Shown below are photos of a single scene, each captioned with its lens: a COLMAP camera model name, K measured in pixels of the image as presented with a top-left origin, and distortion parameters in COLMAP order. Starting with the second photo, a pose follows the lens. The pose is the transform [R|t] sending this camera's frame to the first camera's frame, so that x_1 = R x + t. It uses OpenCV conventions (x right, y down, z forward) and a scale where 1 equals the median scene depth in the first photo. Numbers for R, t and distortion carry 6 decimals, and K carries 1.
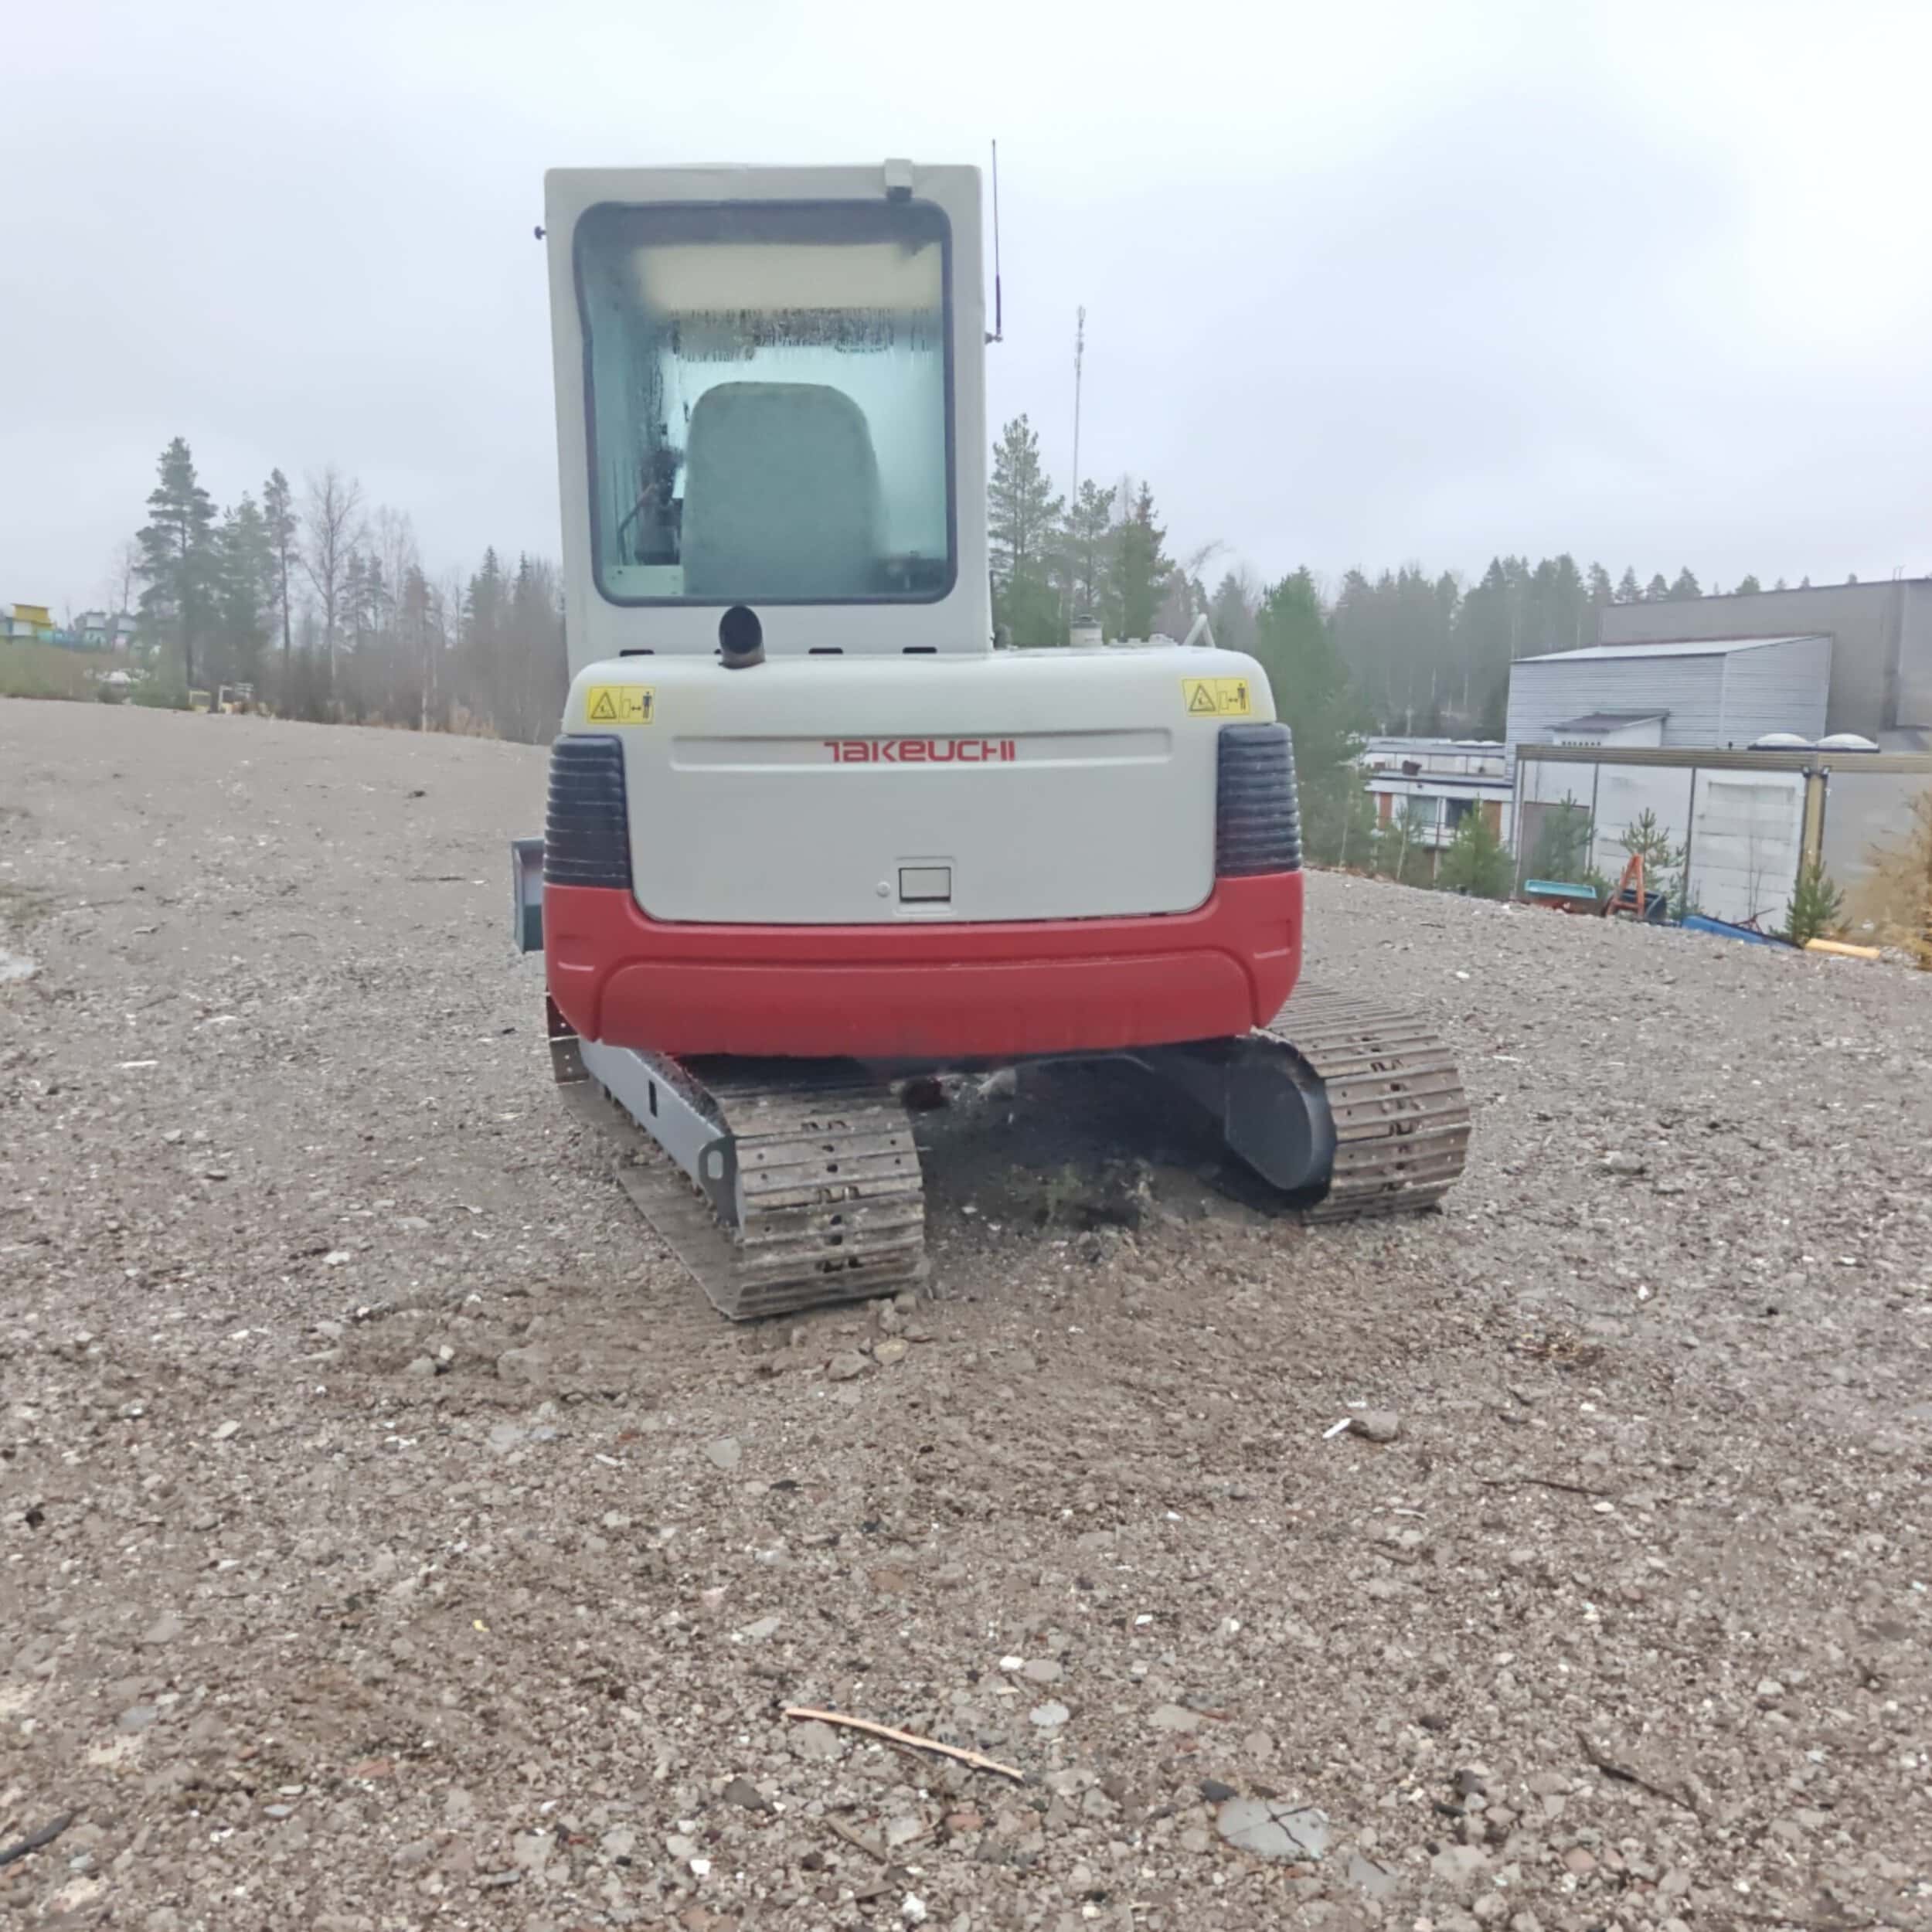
lens RADIAL K [[1834.0, 0, 968.0], [0, 1834.0, 993.1], [0, 0, 1]] dist [0.008460, -0.007803]
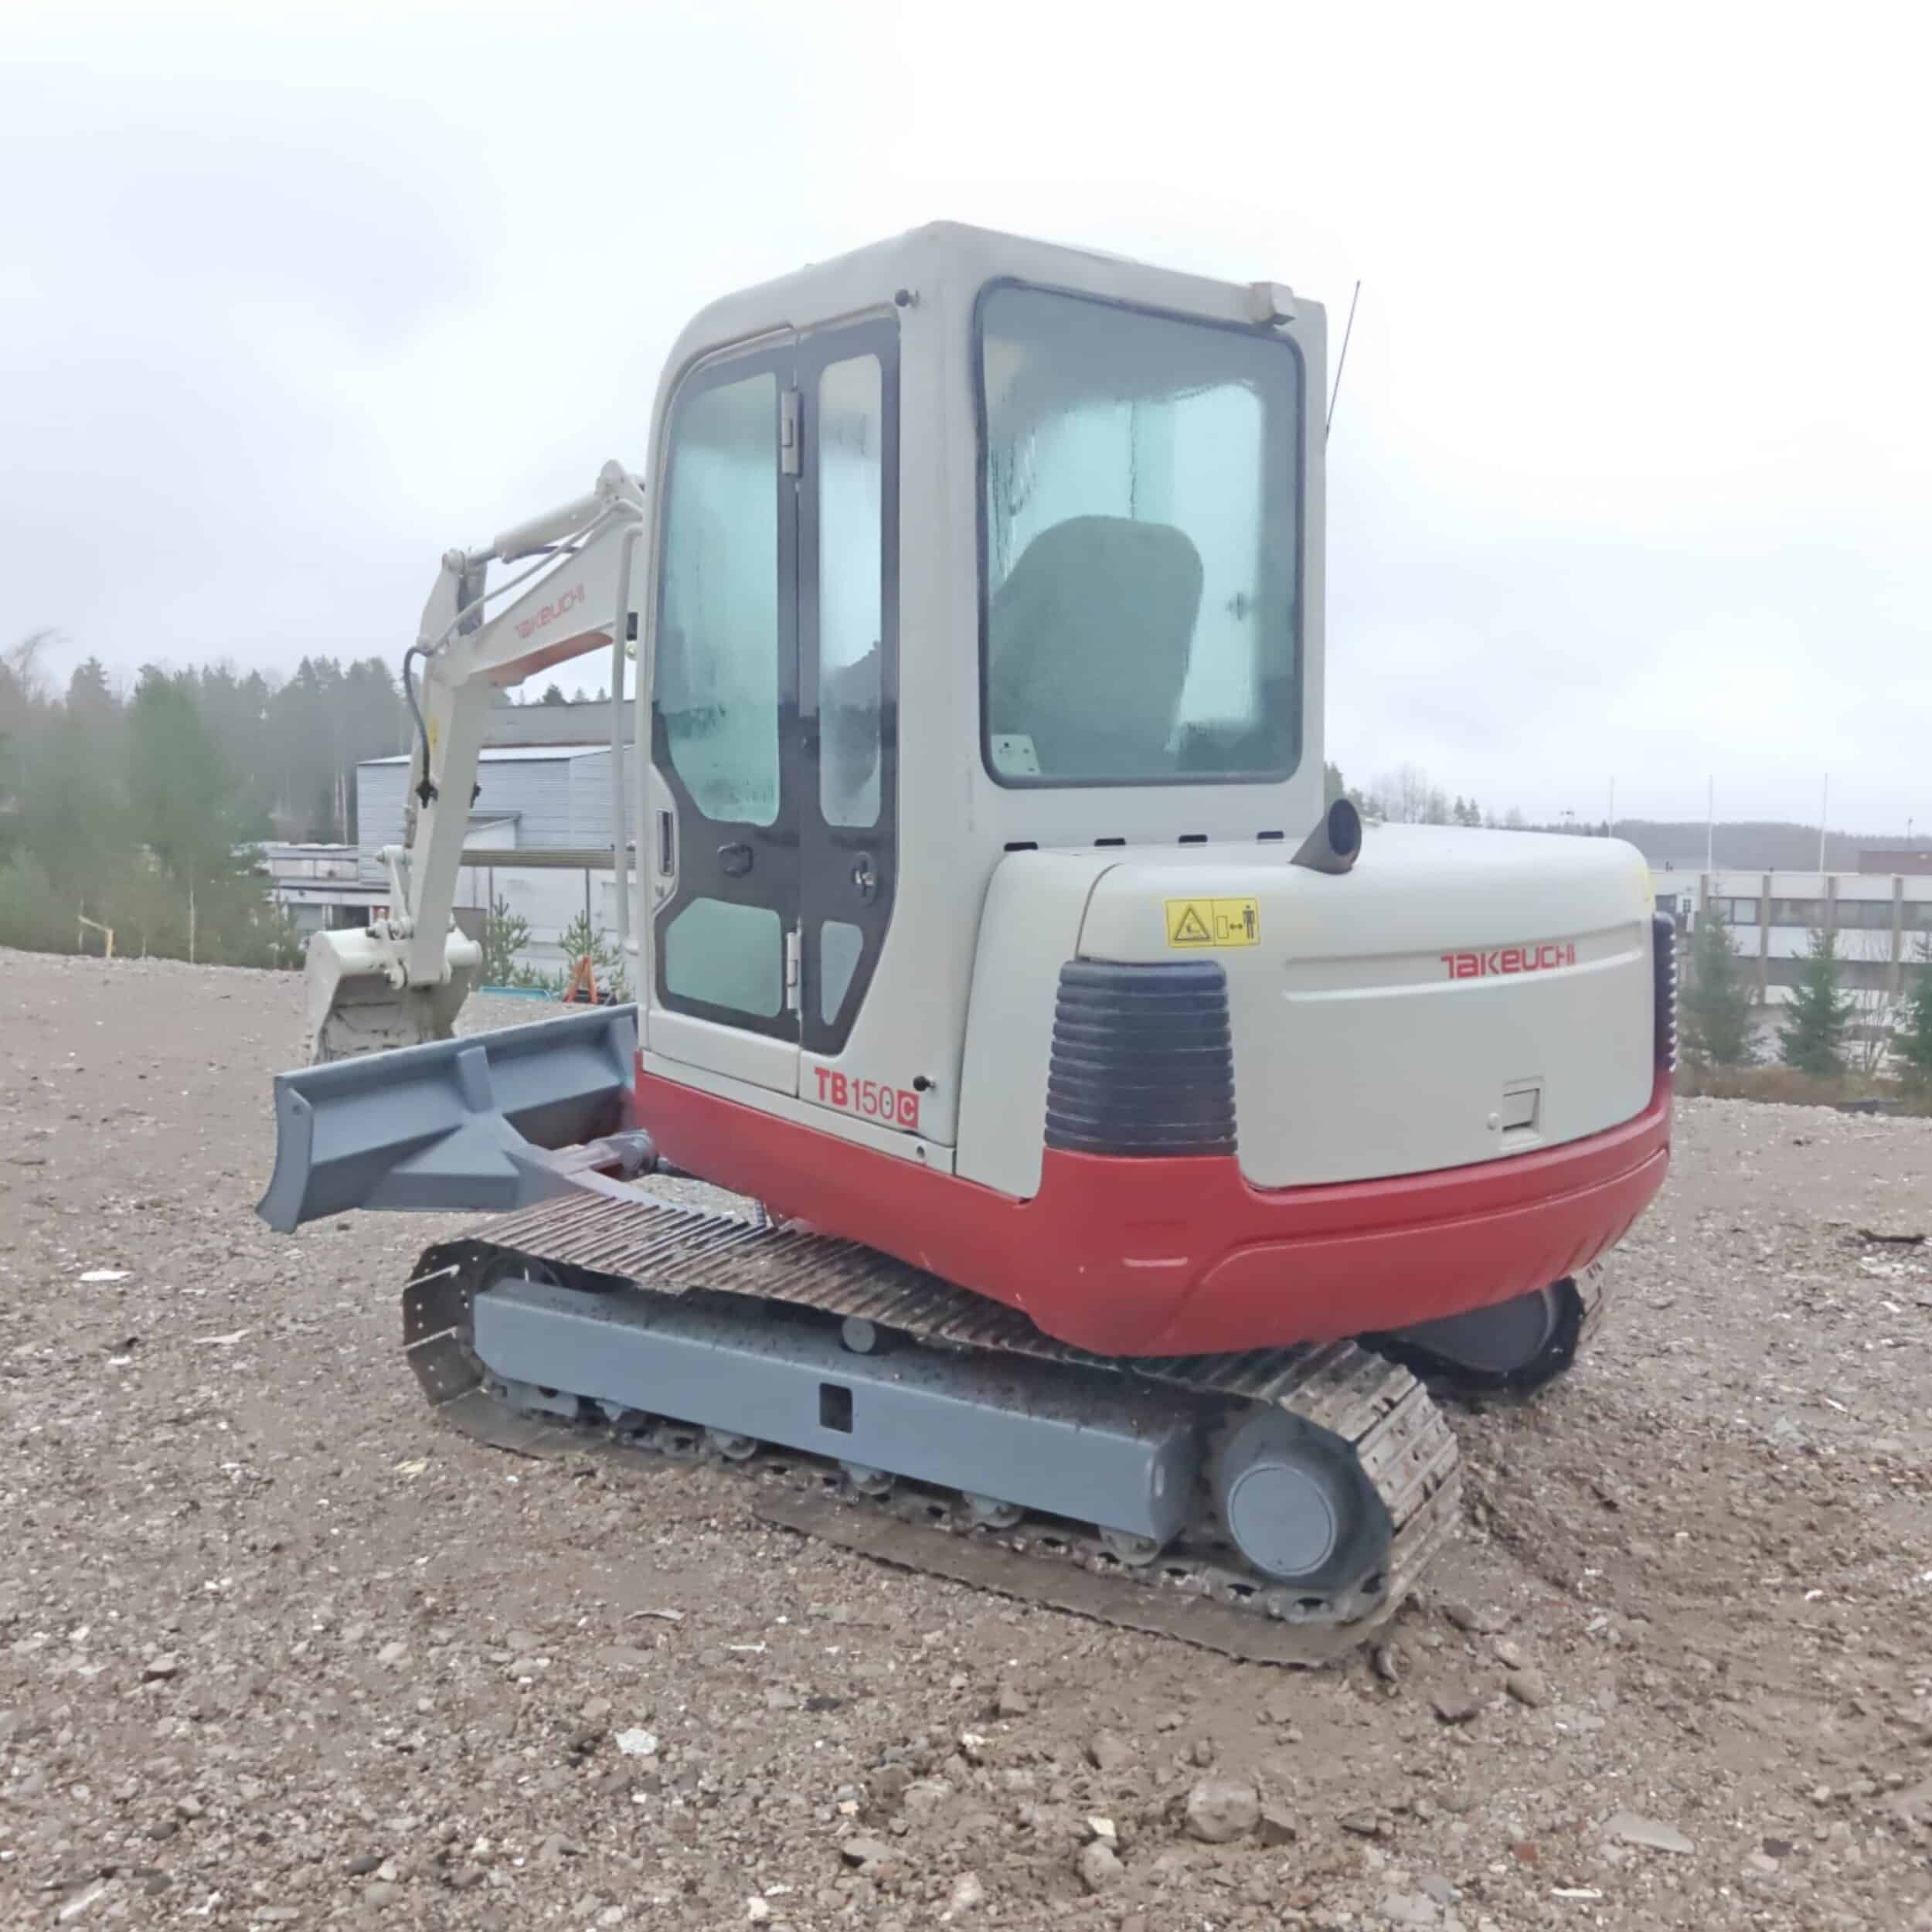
lens RADIAL K [[1834.0, 0, 968.0], [0, 1834.0, 993.1], [0, 0, 1]] dist [0.008460, -0.007803]
pose [[0.796450, -0.067553, 0.600919, -0.476275], [0.098663, 0.994941, -0.018919, -0.078006], [-0.596601, 0.074356, 0.799086, 0.280493]]
